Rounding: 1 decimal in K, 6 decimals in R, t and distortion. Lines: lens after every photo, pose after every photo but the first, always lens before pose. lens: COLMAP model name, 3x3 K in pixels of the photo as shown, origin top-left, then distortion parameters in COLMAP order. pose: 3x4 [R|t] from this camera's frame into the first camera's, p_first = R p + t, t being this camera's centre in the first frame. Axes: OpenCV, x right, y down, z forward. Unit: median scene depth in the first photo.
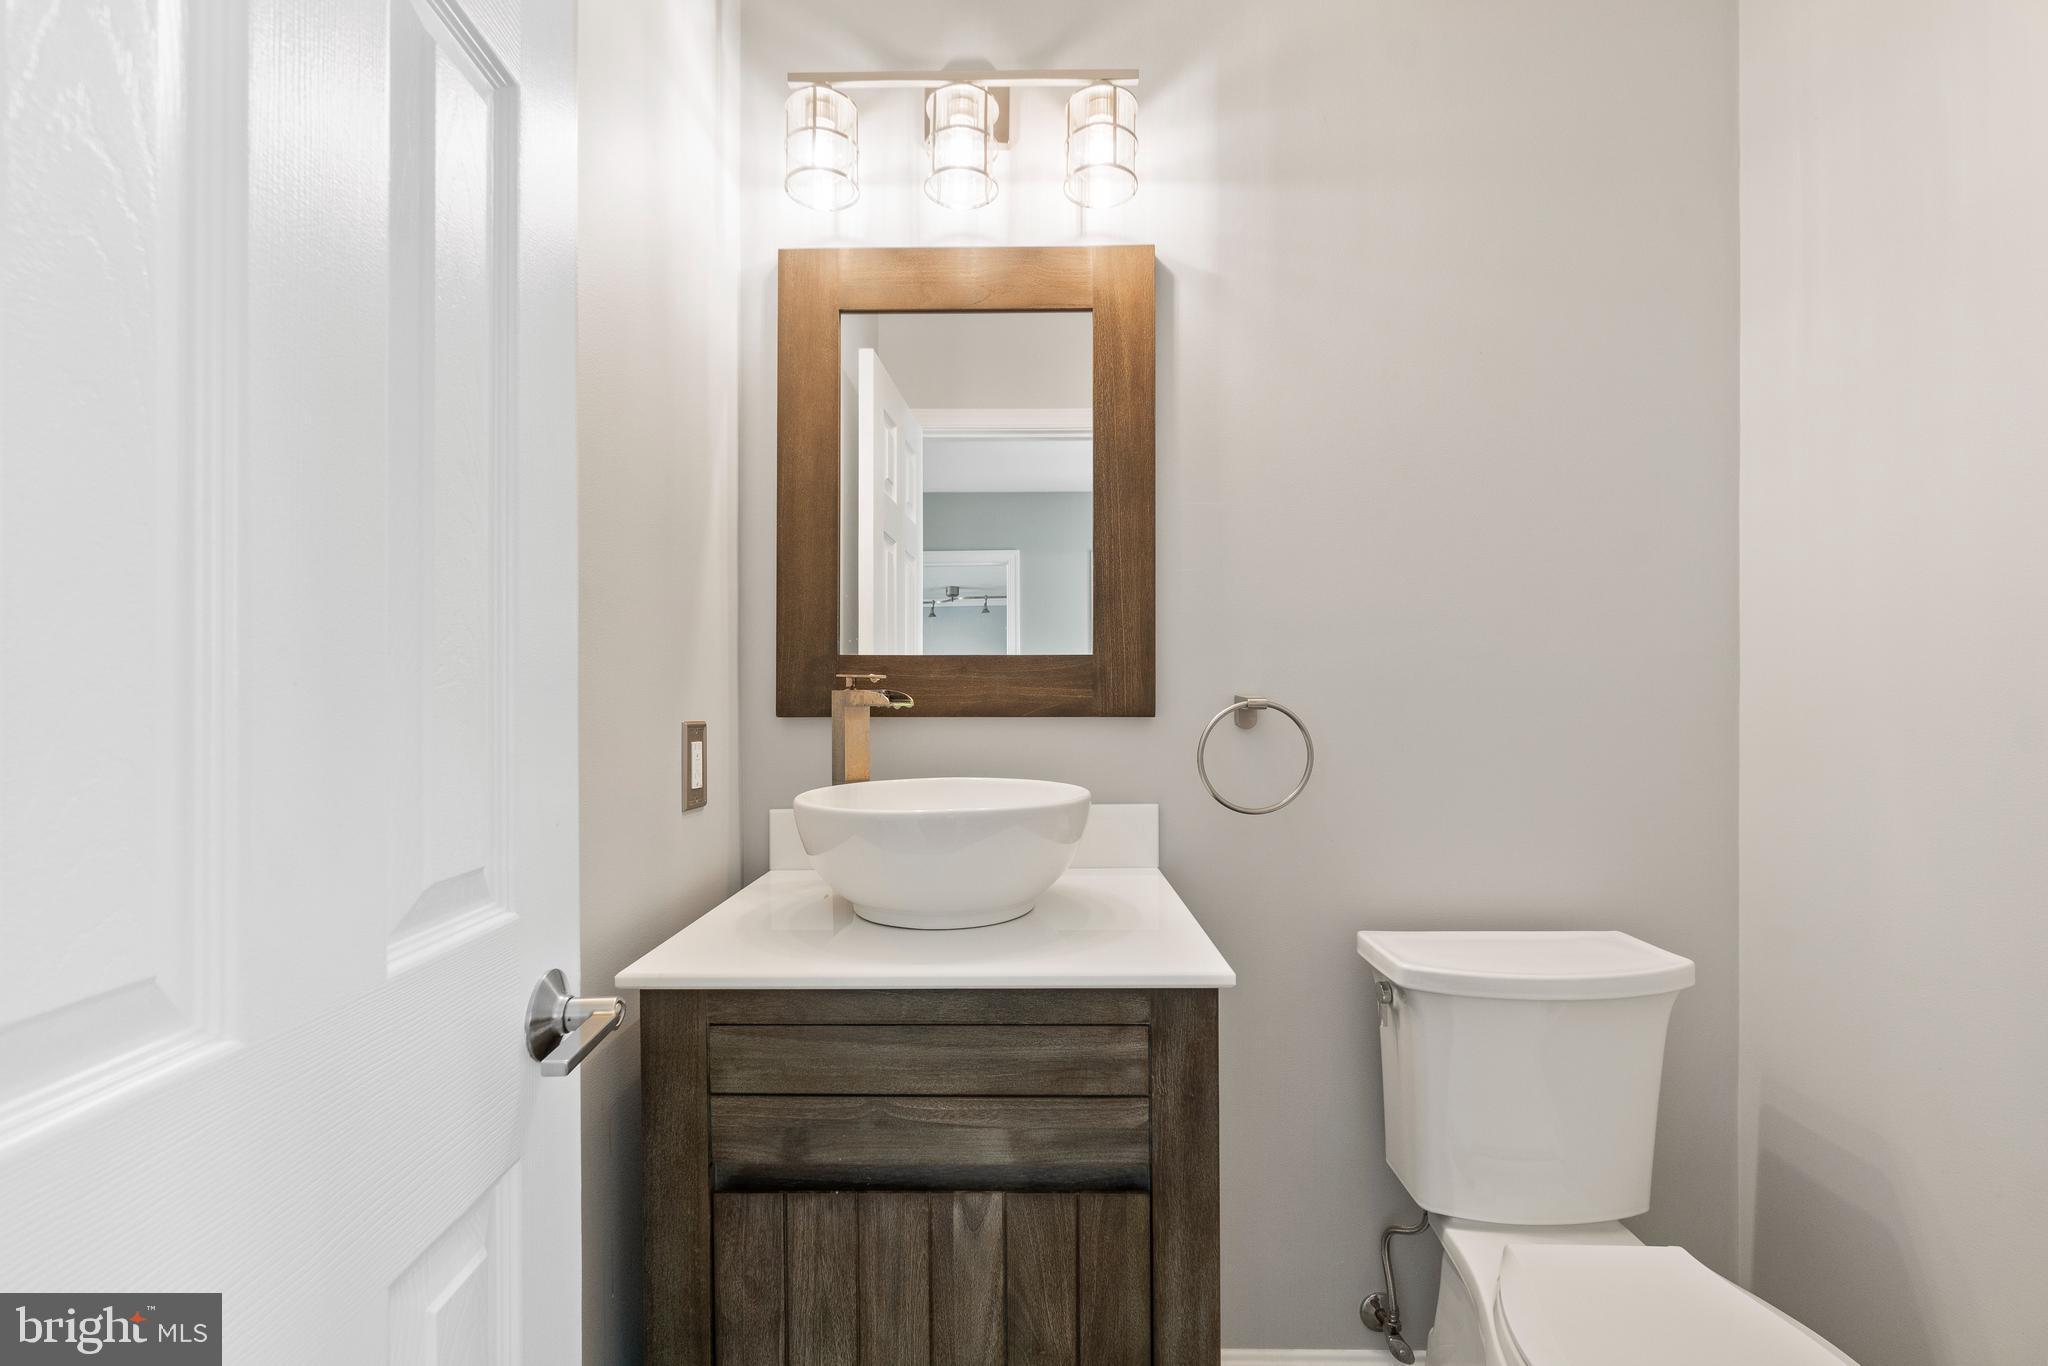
lens RADIAL K [[889.7, 0, 1030.1], [0, 889.7, 685.4], [0, 0, 1]] dist [-0.004665, -0.000002]
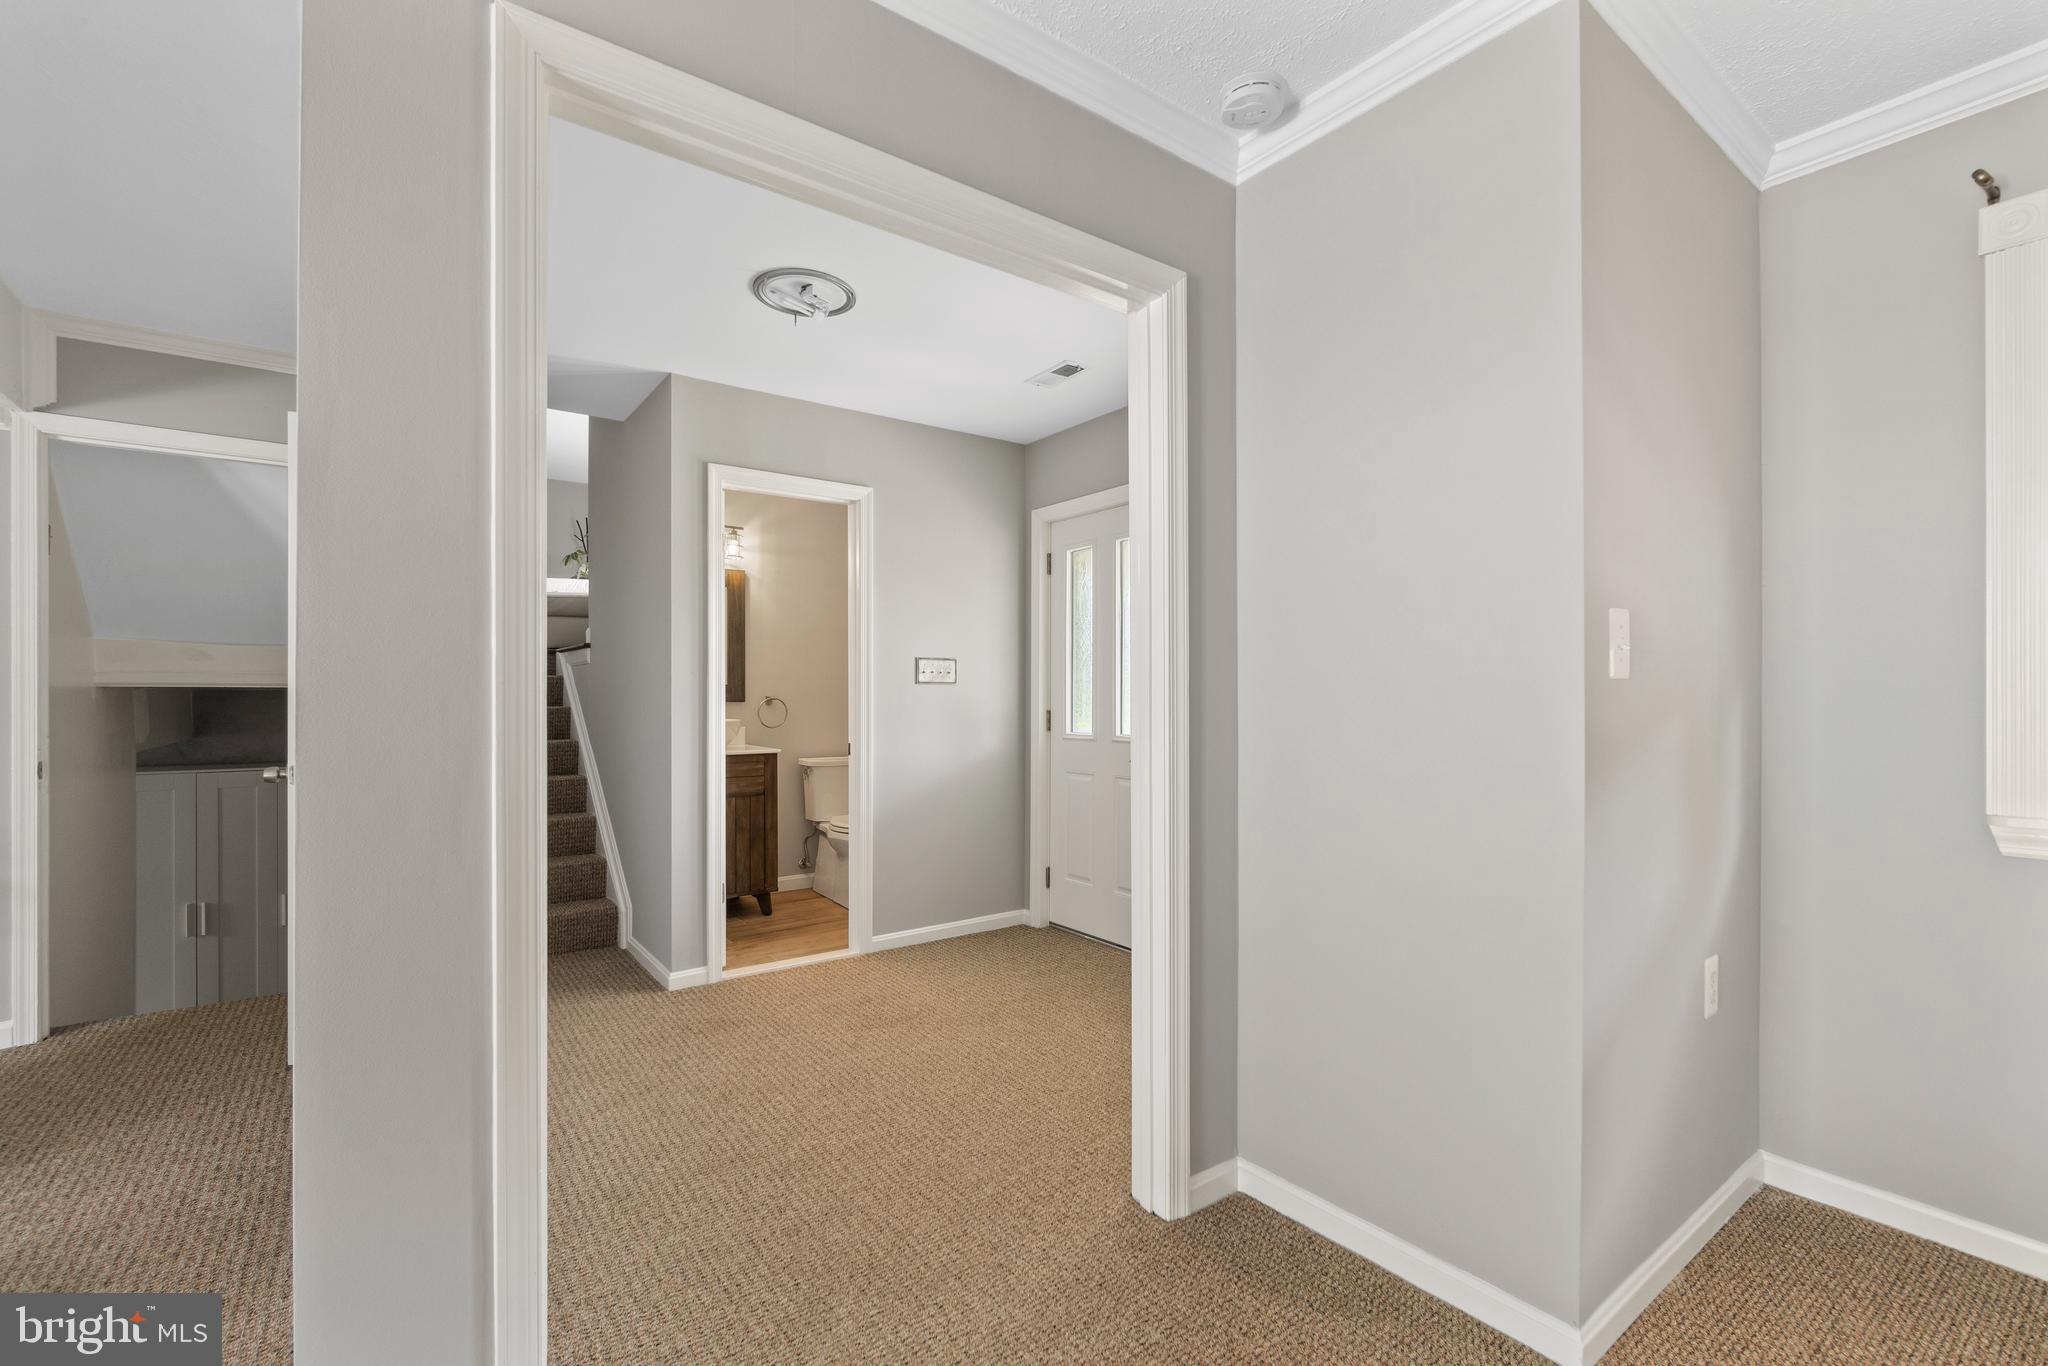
lens RADIAL K [[889.7, 0, 1023.5], [0, 889.7, 692.0], [0, 0, 1]] dist [-0.004665, -0.000002]
pose [[0.795915, 0.001603, 0.605406, -1.506116], [-0.002444, 0.999997, 0.000566, -0.014187], [-0.605403, -0.001930, 0.795917, -3.357967]]
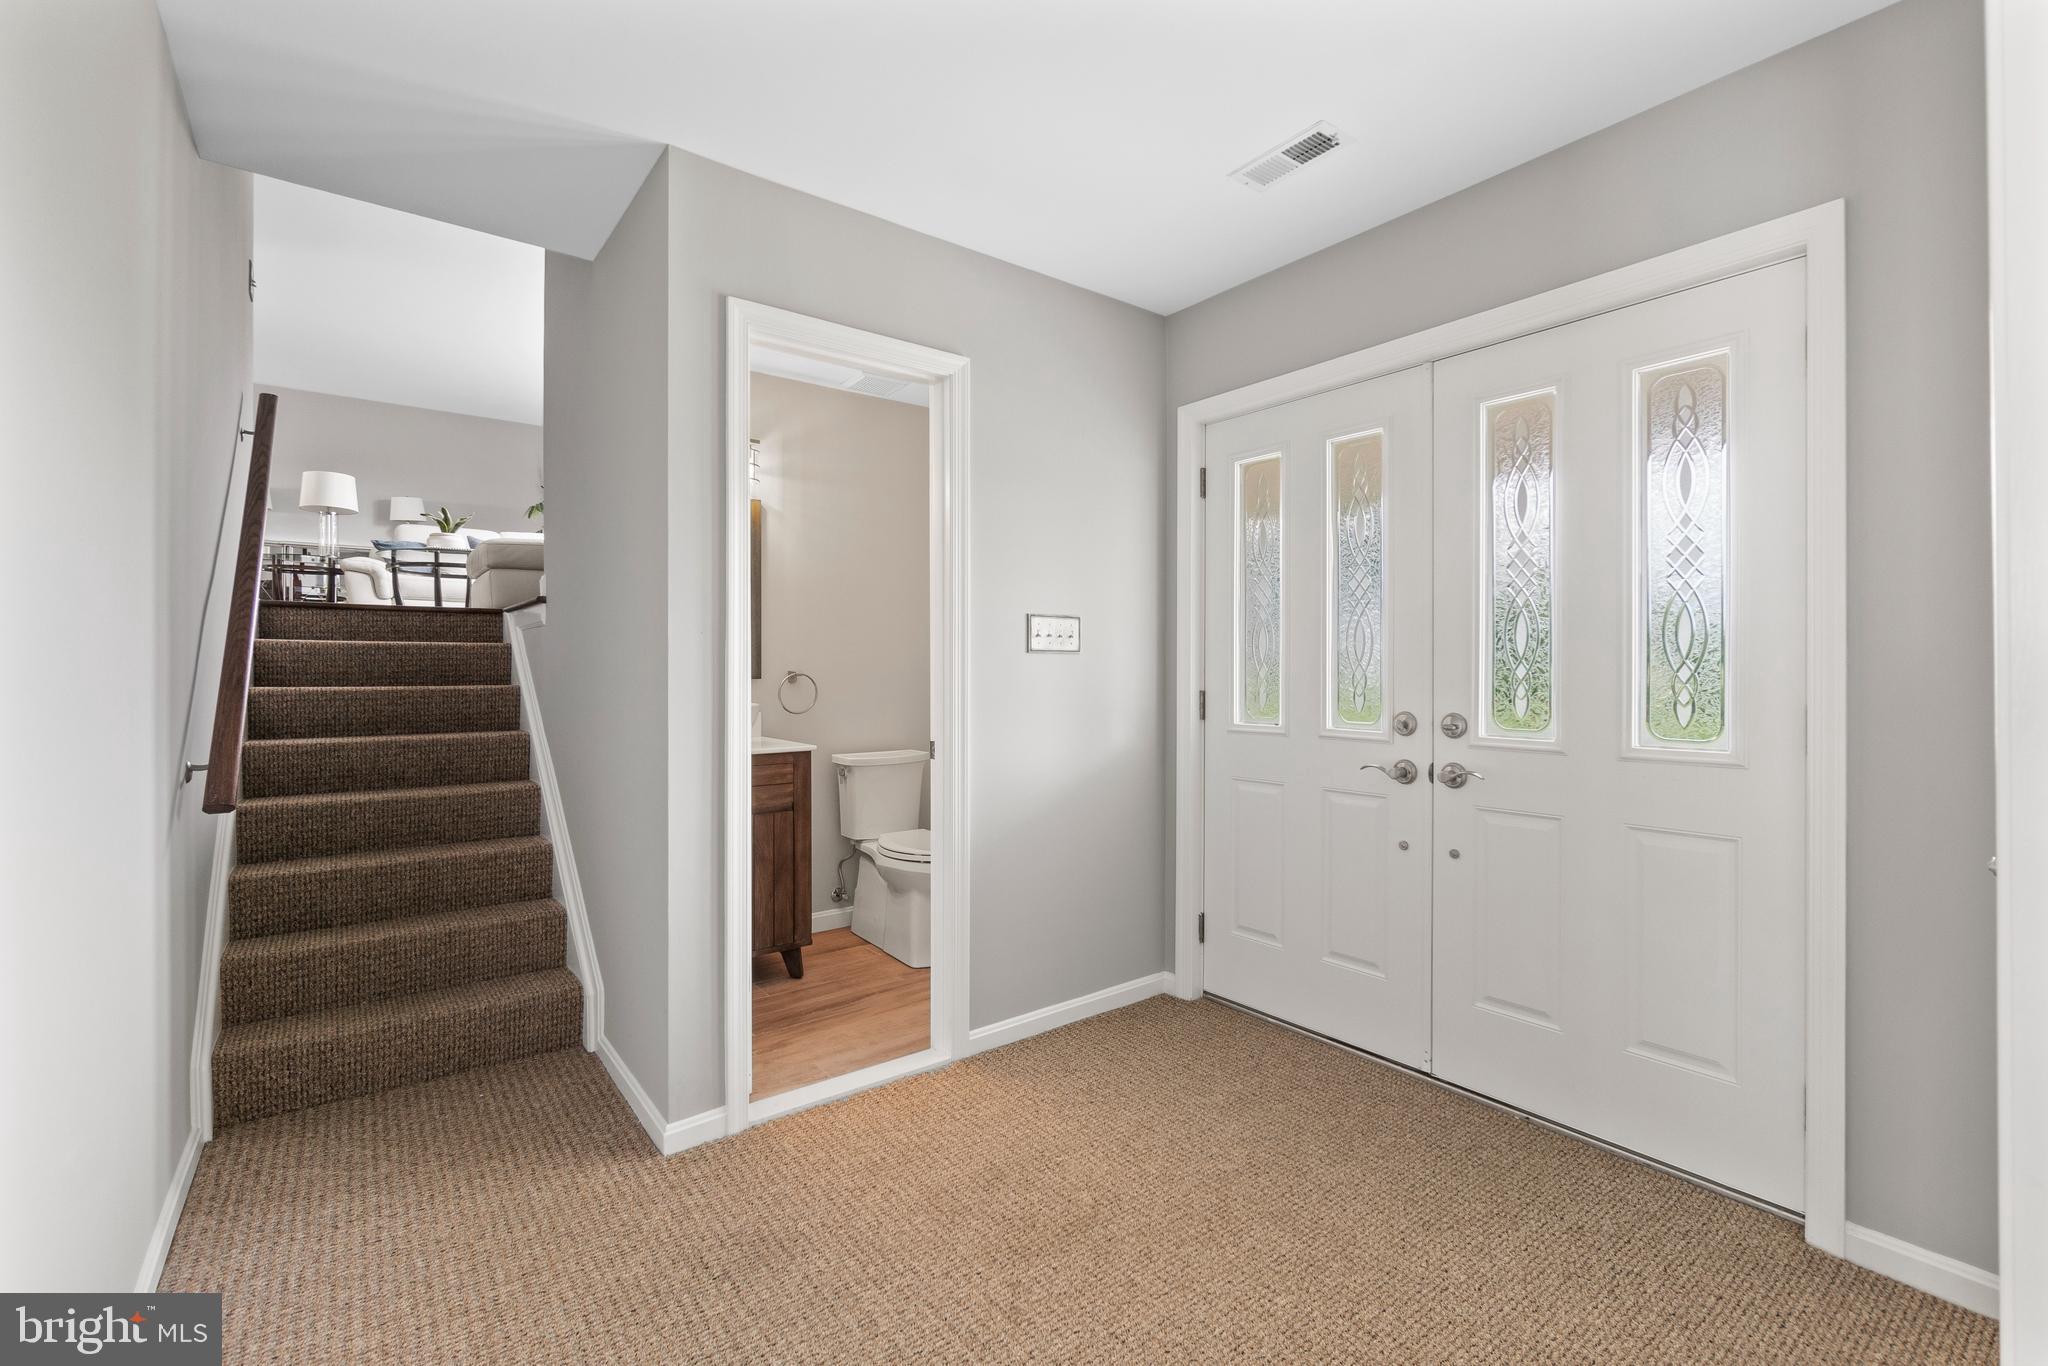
lens RADIAL K [[889.7, 0, 1026.0], [0, 889.7, 661.8], [0, 0, 1]] dist [-0.004665, -0.000002]
pose [[0.781175, 0.003399, 0.624303, -1.180386], [-0.001207, 0.999992, -0.003933, -0.008621], [-0.624311, 0.002319, 0.781172, -2.049470]]
